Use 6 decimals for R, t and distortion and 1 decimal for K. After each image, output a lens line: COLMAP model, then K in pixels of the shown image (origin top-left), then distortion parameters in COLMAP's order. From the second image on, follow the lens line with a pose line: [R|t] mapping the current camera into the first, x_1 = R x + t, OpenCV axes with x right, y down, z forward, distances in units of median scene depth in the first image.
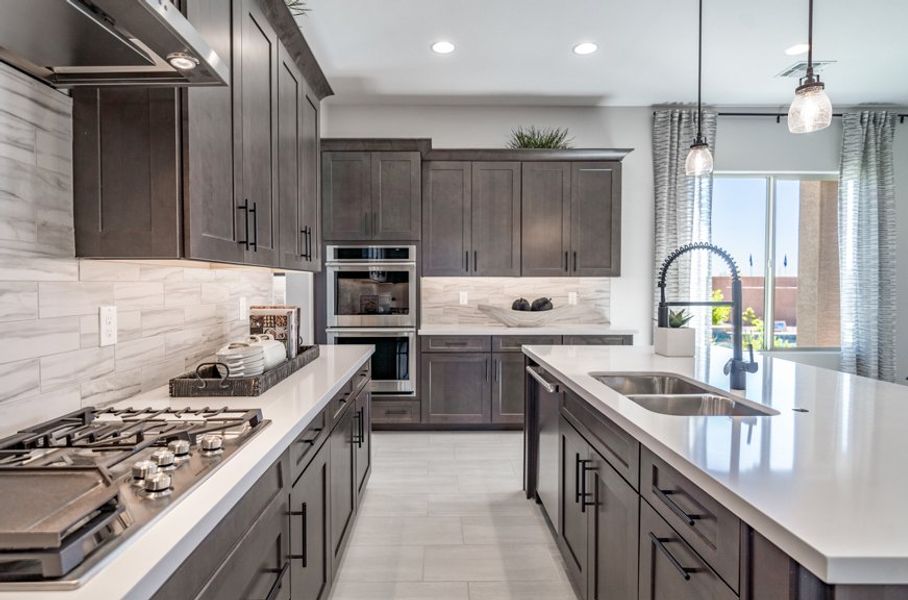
lens RADIAL K [[498.7, 0, 446.9], [0, 498.7, 296.8], [0, 0, 1]] dist [0.006607, 0.000663]
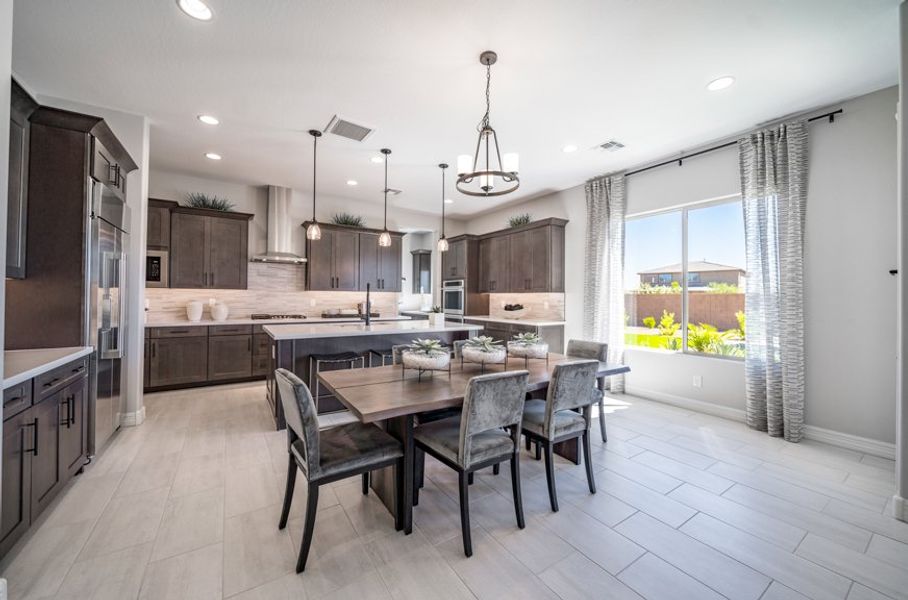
lens RADIAL K [[338.4, 0, 442.9], [0, 338.4, 294.5], [0, 0, 1]] dist [-0.005517, 0.000627]
pose [[0.517002, -0.002826, -0.855979, 1.171949], [-0.029851, 0.999327, -0.021330, 0.001410], [0.855463, 0.036580, 0.516570, 0.102782]]
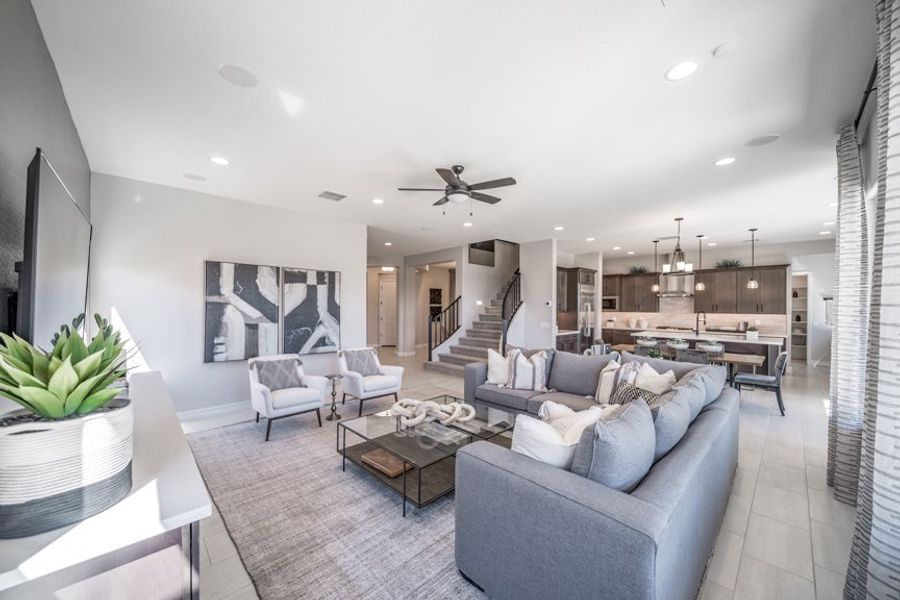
lens RADIAL K [[336.7, 0, 441.7], [0, 336.7, 305.2], [0, 0, 1]] dist [-0.001458, -0.000367]
pose [[-0.739358, -0.004327, -0.673299, 2.301747], [-0.021034, 0.999640, 0.016673, -0.074479], [0.672984, 0.026490, -0.739182, 0.795028]]
